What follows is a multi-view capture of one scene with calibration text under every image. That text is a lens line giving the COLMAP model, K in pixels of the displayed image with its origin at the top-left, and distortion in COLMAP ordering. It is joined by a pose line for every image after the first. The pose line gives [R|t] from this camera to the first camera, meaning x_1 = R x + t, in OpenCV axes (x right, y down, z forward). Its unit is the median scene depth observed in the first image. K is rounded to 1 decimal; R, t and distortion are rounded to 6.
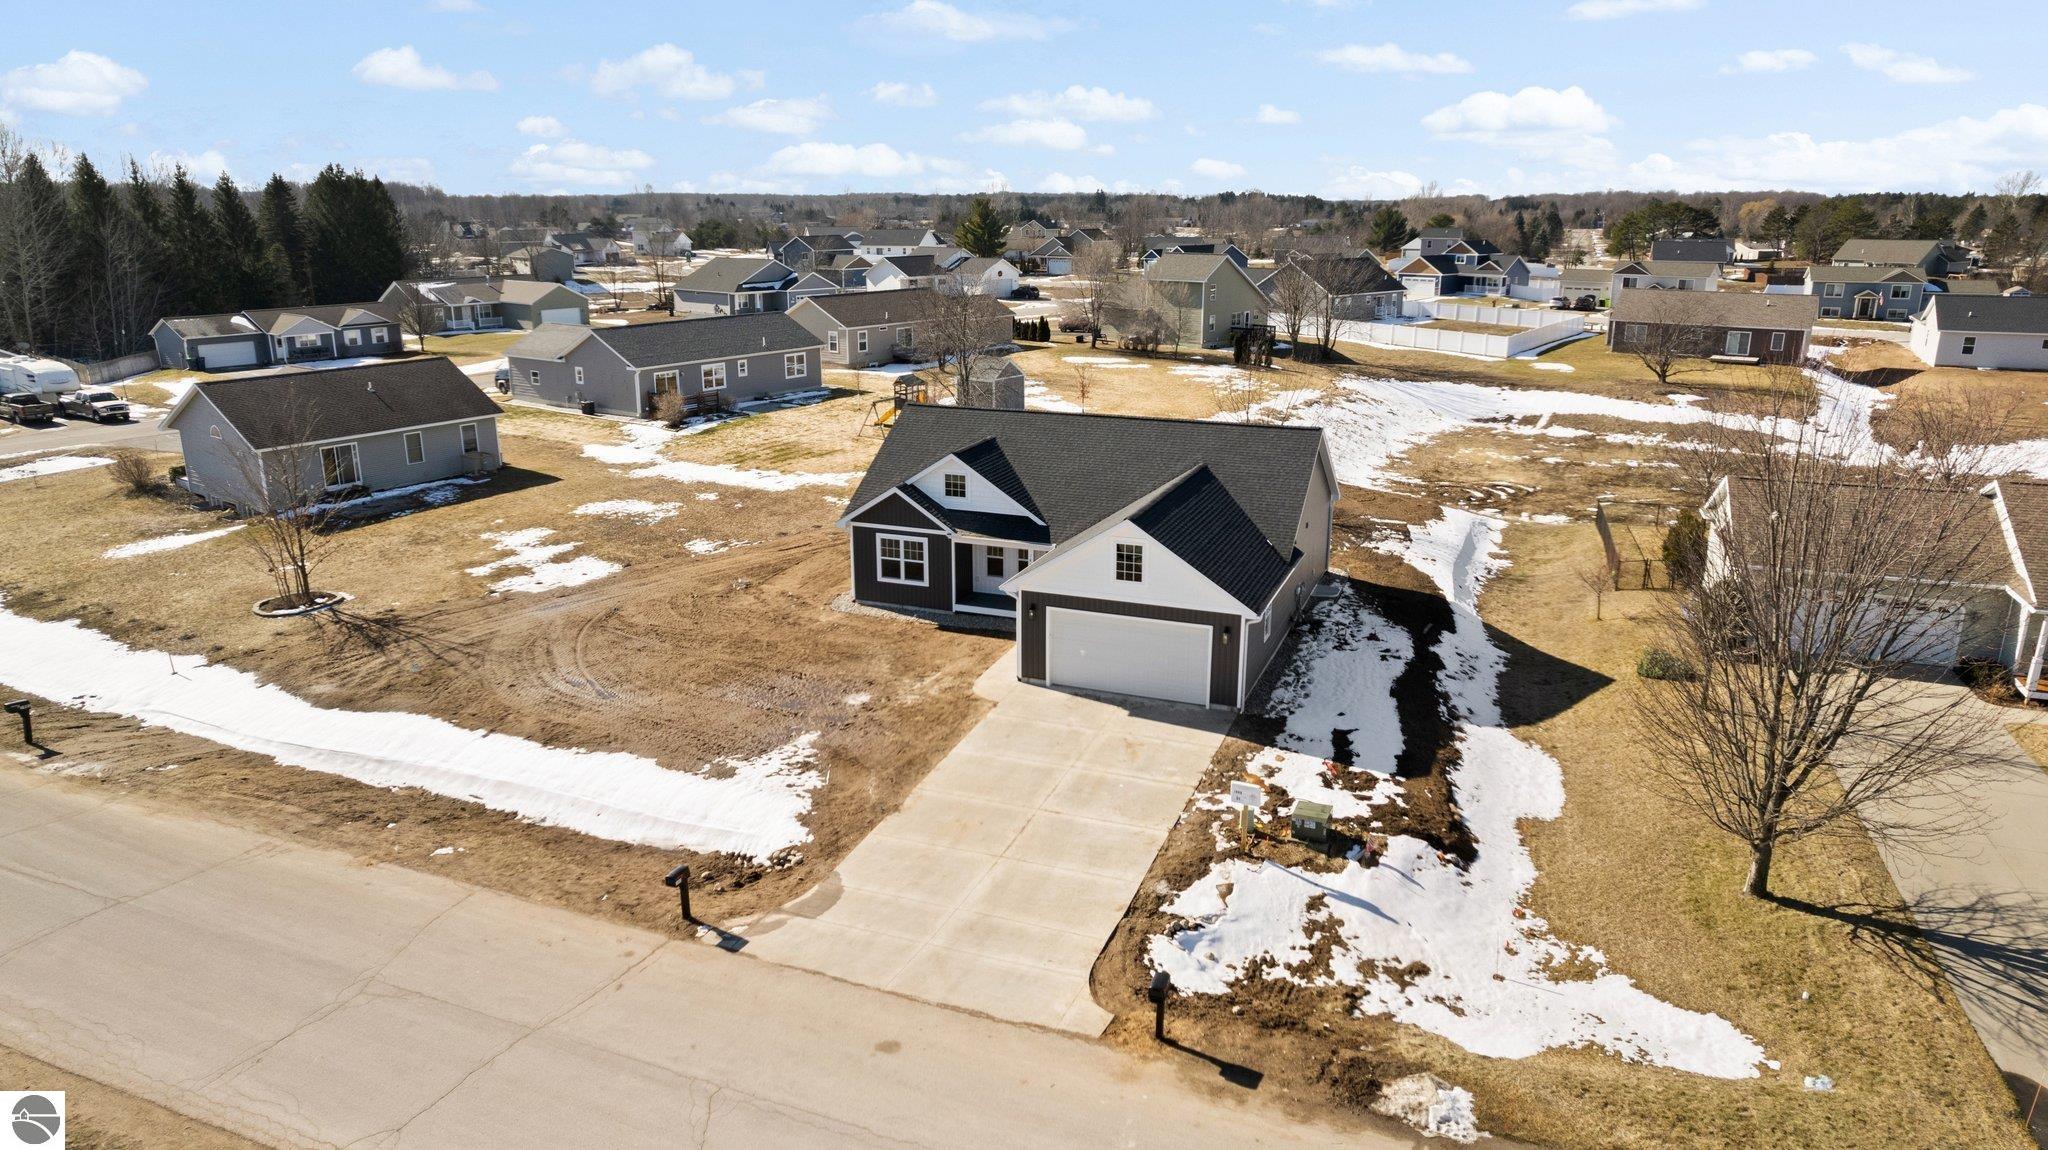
lens RADIAL K [[1304.6, 0, 1024.0], [0, 1304.6, 575.0], [0, 0, 1]] dist [-0.066923, 0.062976]
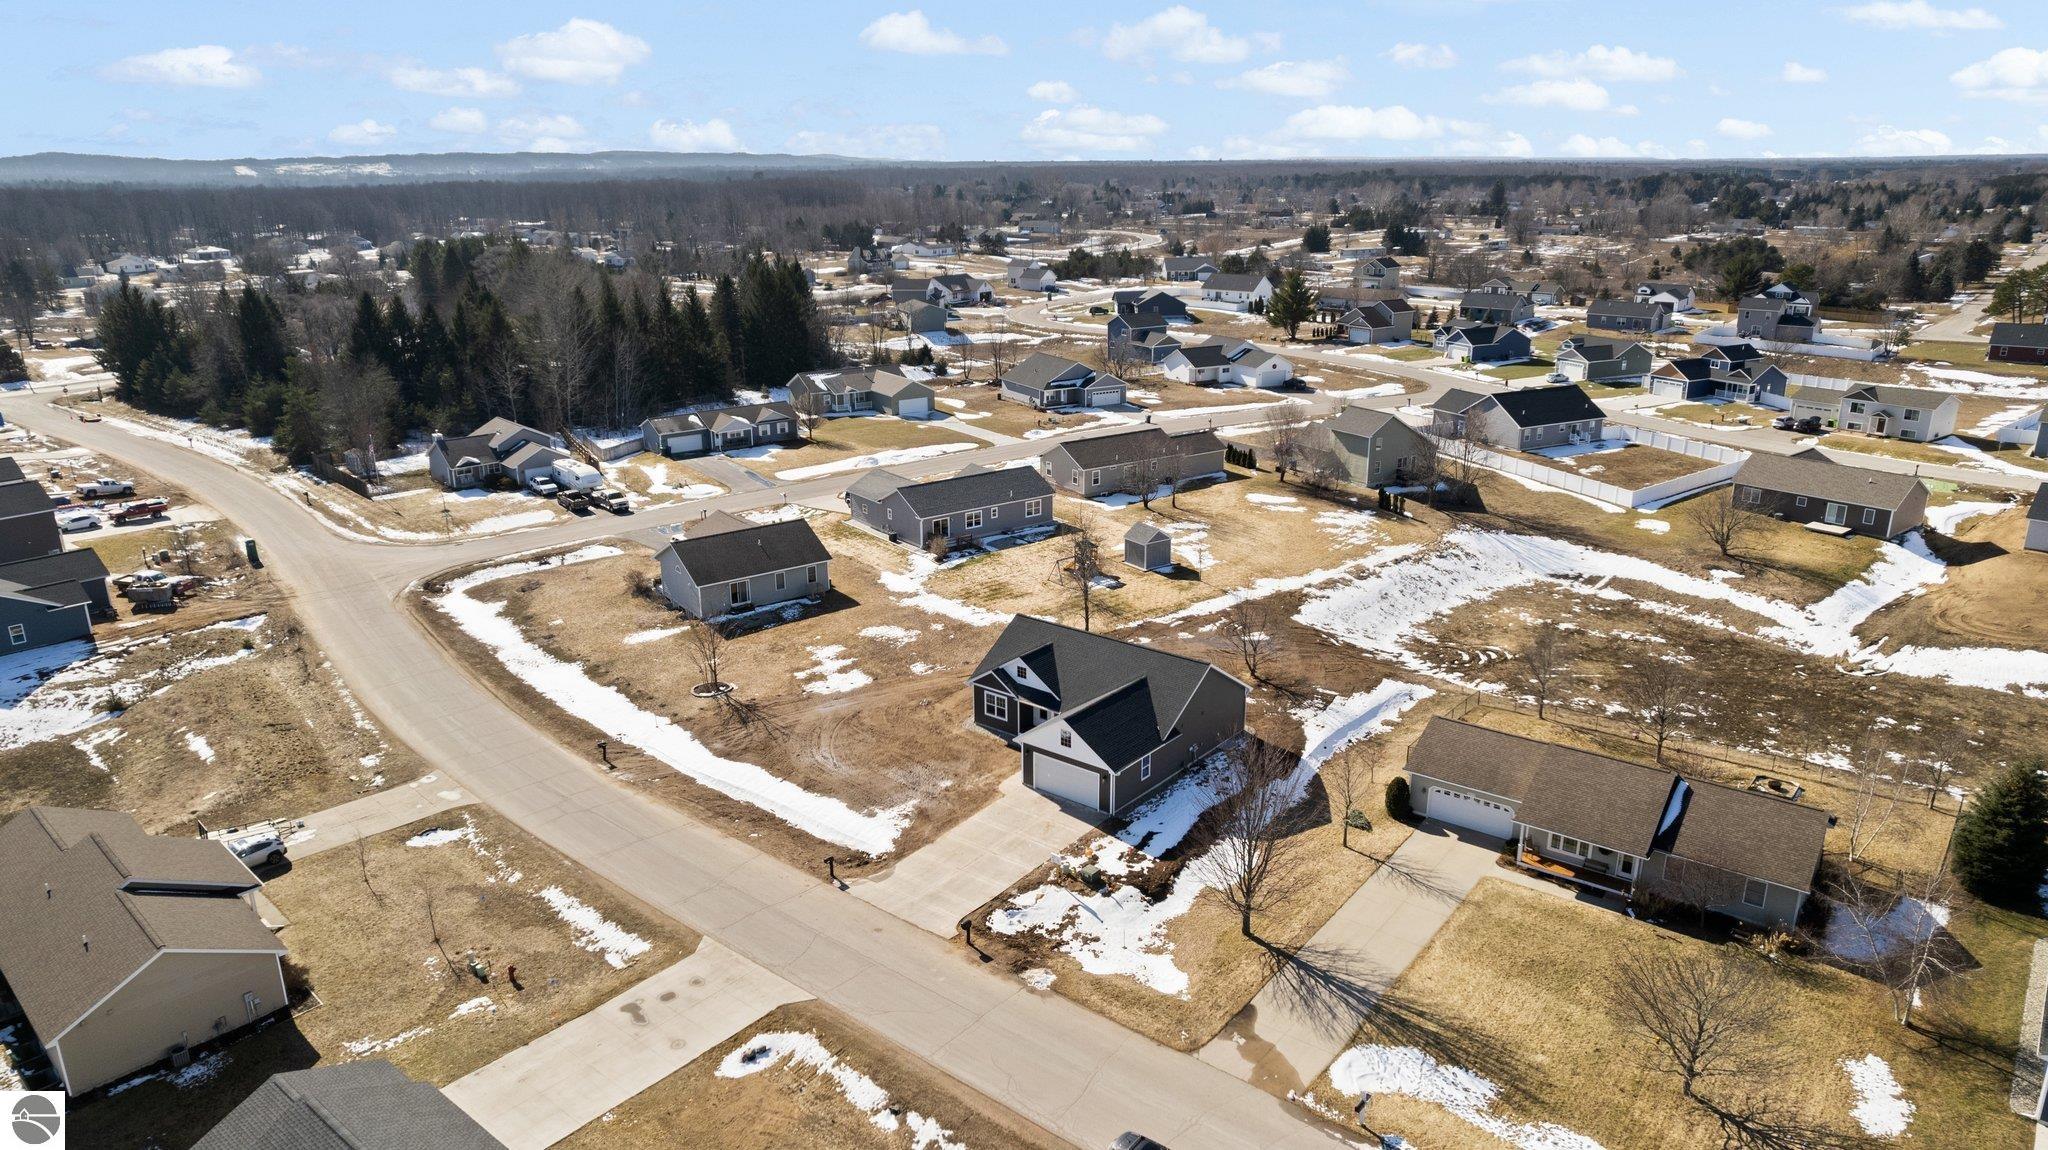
lens RADIAL K [[1335.7, 0, 1024.0], [0, 1335.7, 575.0], [0, 0, 1]] dist [-0.059412, 0.043426]
pose [[0.954446, 0.083733, -0.286396, 0.524492], [-0.076220, 0.996393, 0.037301, -0.298144], [0.288486, -0.013772, 0.957385, -0.923266]]
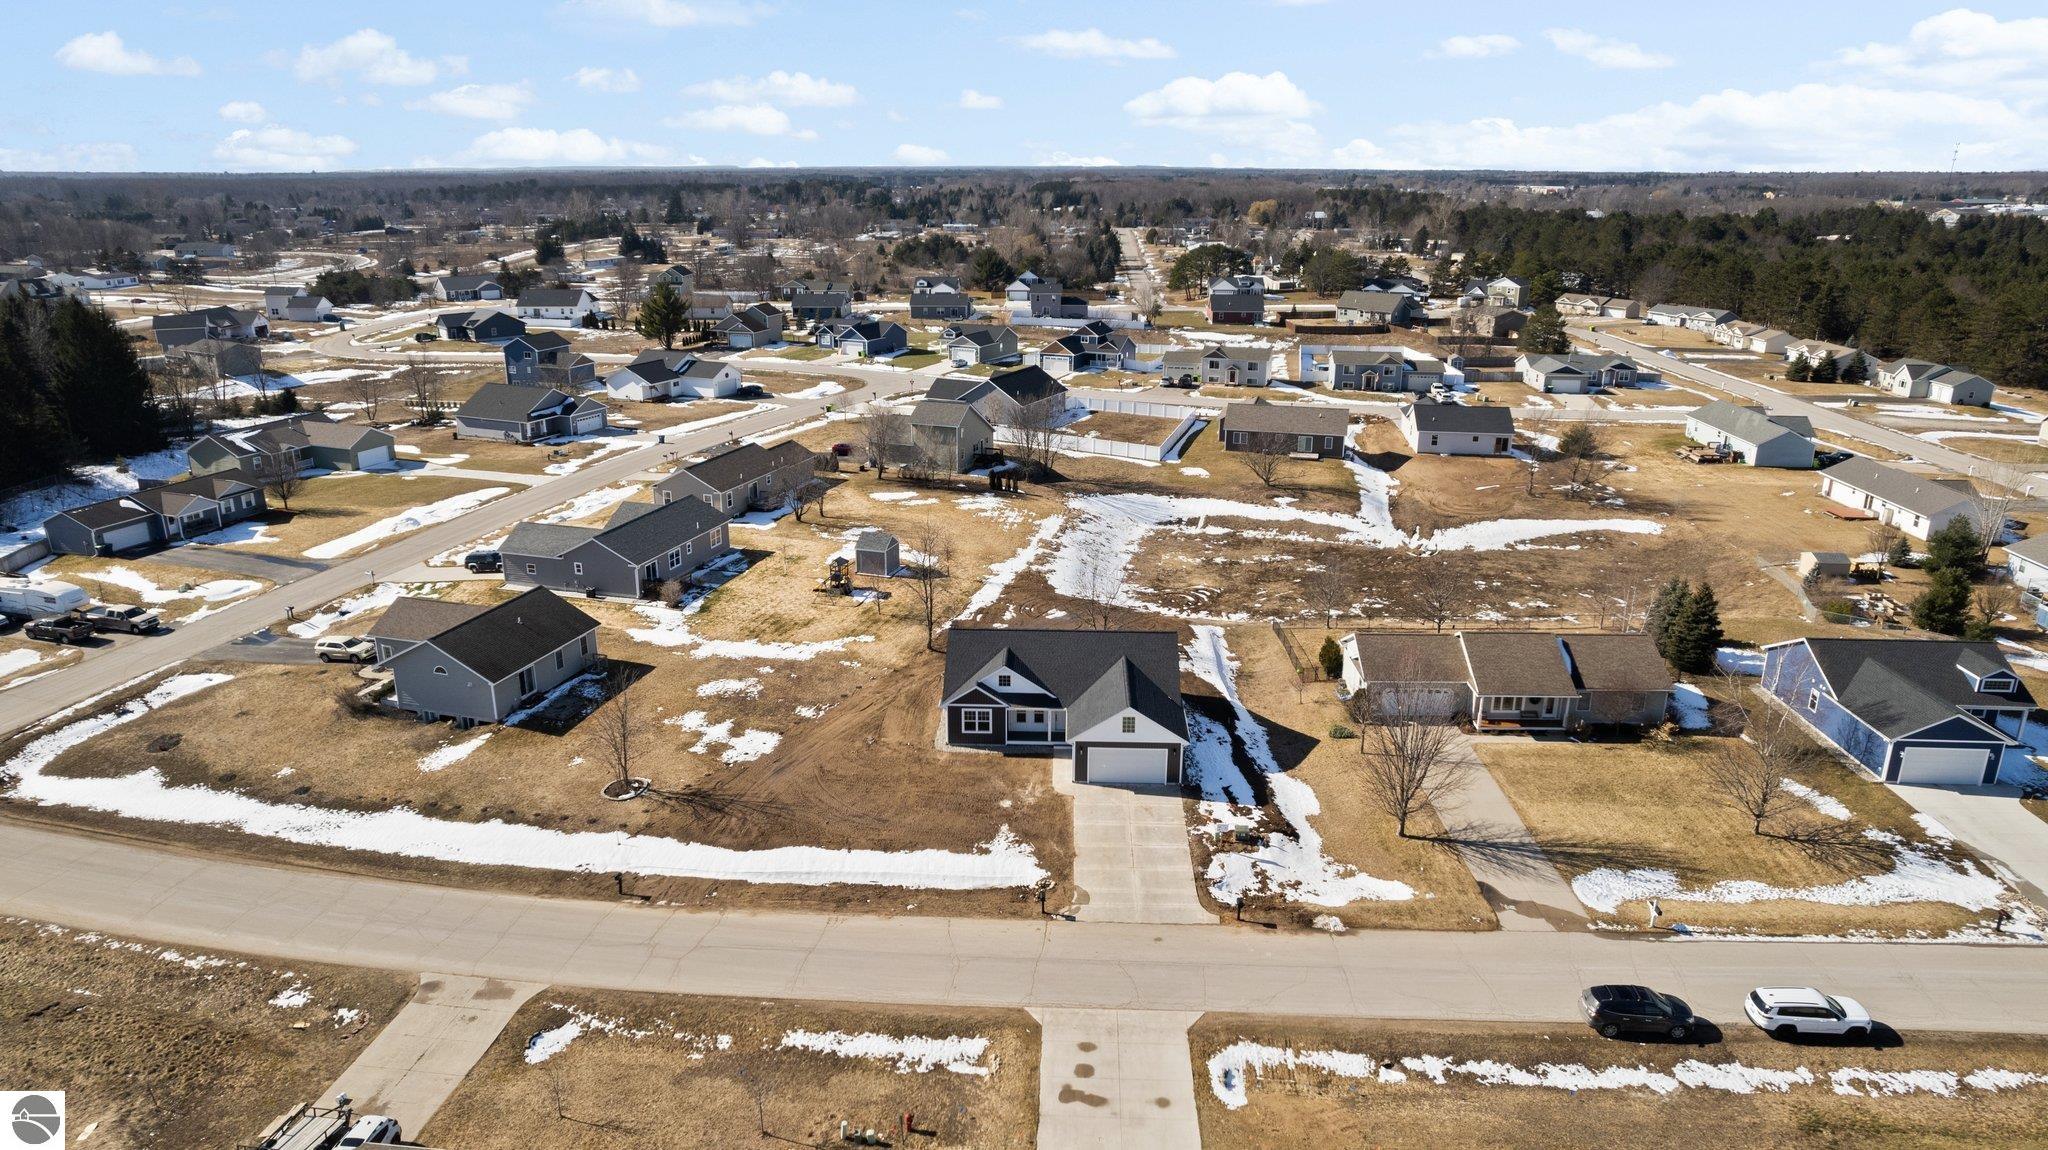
lens RADIAL K [[1304.6, 0, 1024.0], [0, 1304.6, 575.0], [0, 0, 1]] dist [-0.066923, 0.062976]
pose [[0.943535, -0.097062, 0.316734, -0.649081], [0.088620, 0.995222, 0.040988, -0.314433], [-0.319199, -0.010605, 0.947628, -0.873885]]
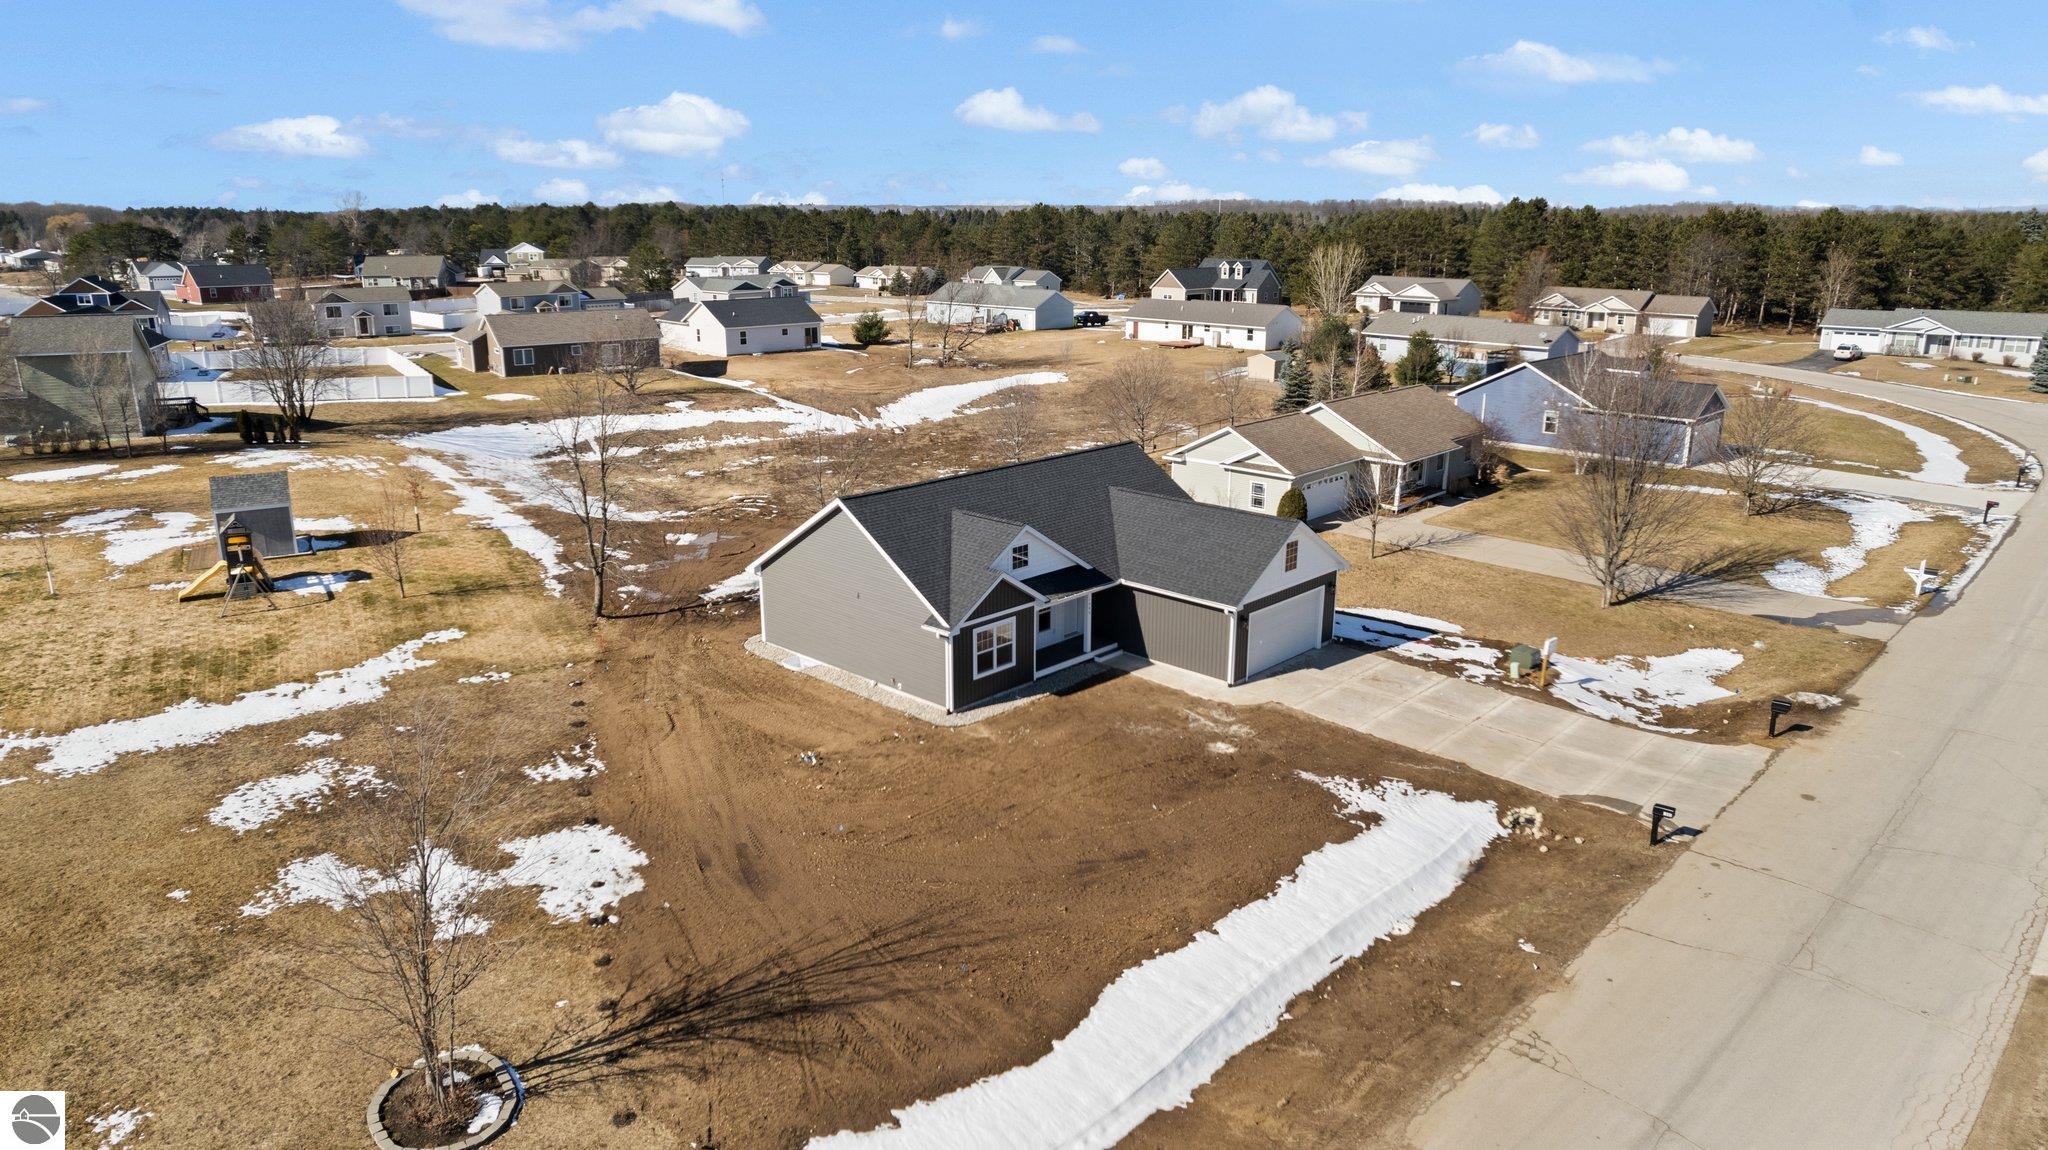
lens RADIAL K [[1291.7, 0, 1016.4], [0, 1291.7, 574.3], [0, 0, 1]] dist [-0.042362, -0.000071]
pose [[0.374268, -0.250319, 0.892896, -0.978064], [0.255772, 0.953393, 0.160070, -0.224001], [-0.891350, 0.168469, 0.420849, 0.615292]]
